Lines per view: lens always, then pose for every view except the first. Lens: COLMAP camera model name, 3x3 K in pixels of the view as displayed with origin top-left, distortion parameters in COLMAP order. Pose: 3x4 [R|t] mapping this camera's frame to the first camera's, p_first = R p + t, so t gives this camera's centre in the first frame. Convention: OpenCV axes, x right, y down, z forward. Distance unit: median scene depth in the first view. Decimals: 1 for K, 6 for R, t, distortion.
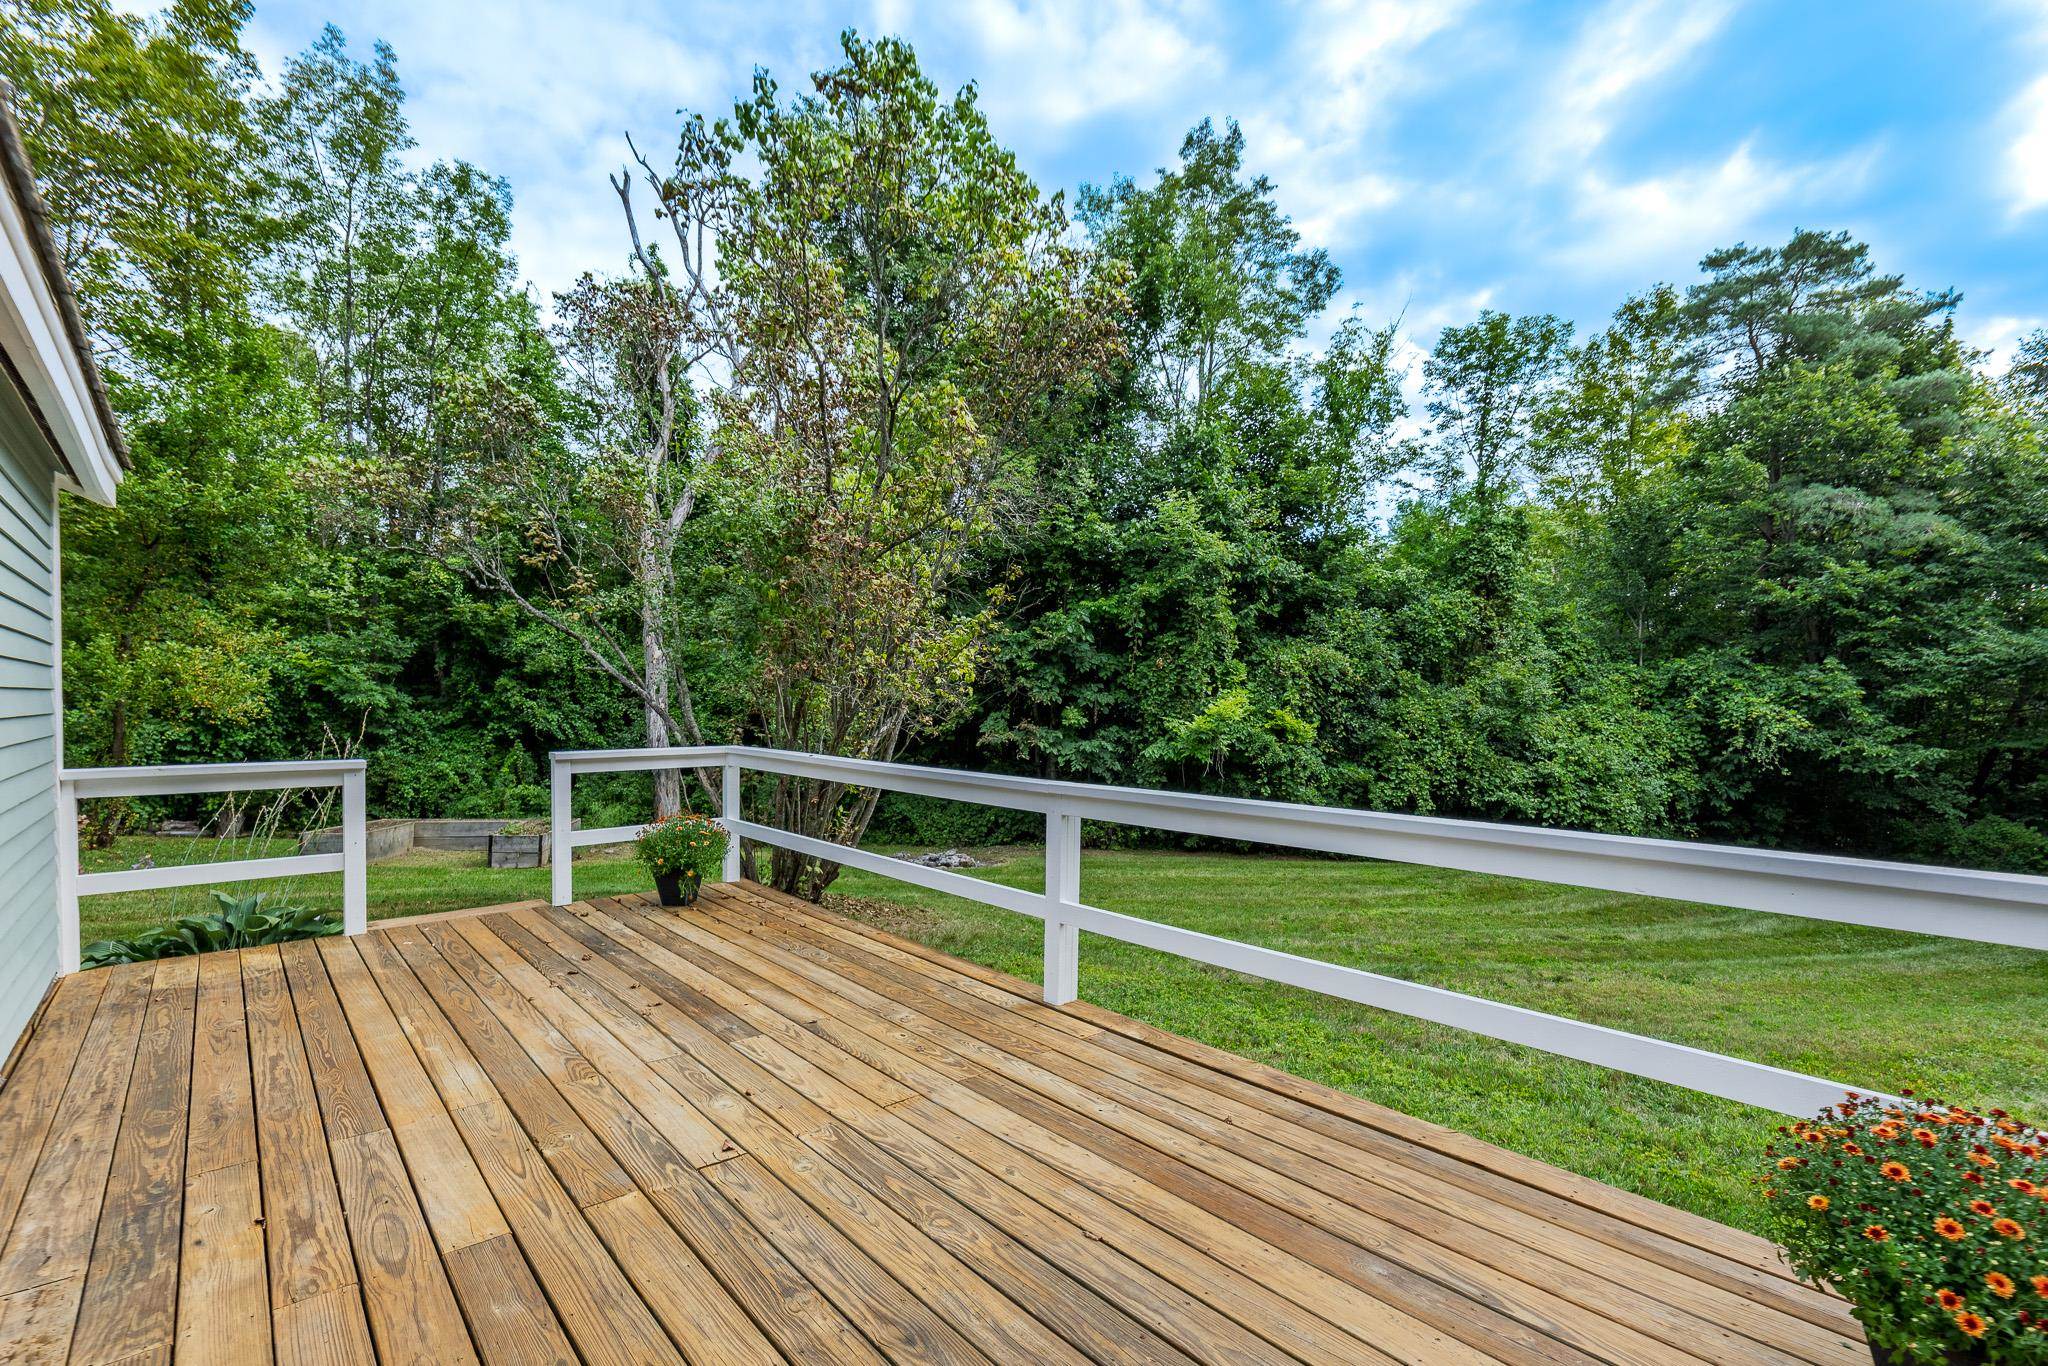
lens RADIAL K [[914.4, 0, 1027.4], [0, 914.4, 732.8], [0, 0, 1]] dist [-0.001350, -0.000034]
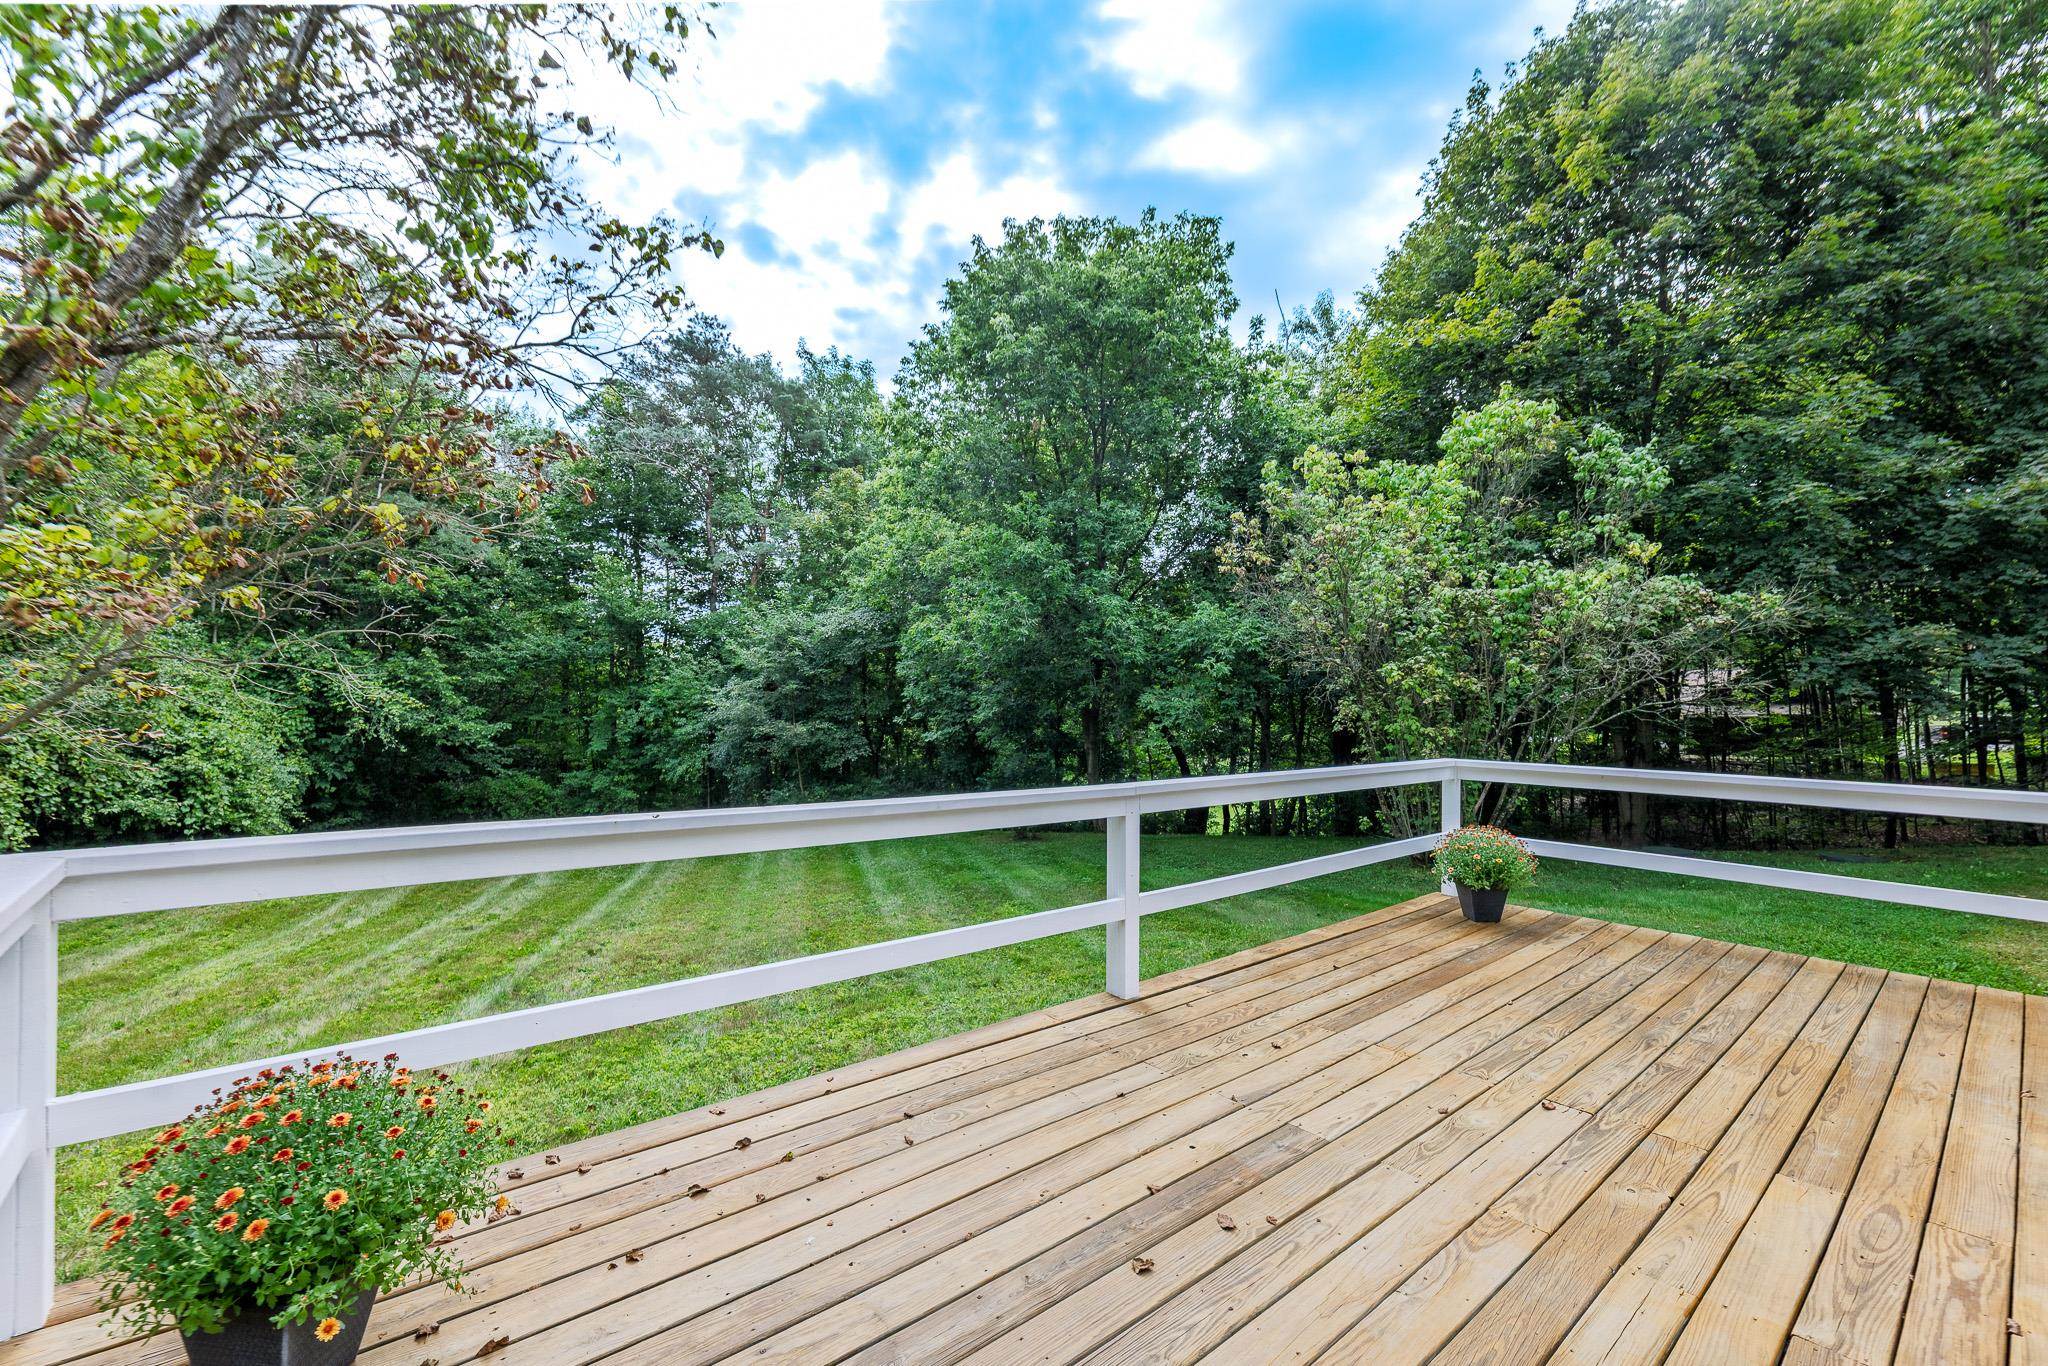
lens RADIAL K [[868.6, 0, 1024.0], [0, 868.6, 683.0], [0, 0, 1]] dist [-0.001080, 0.000167]
pose [[0.019708, 0.010832, 0.999747, -0.961975], [0.018628, 0.999764, -0.011199, -0.053264], [-0.999632, 0.018844, 0.019502, 1.088902]]
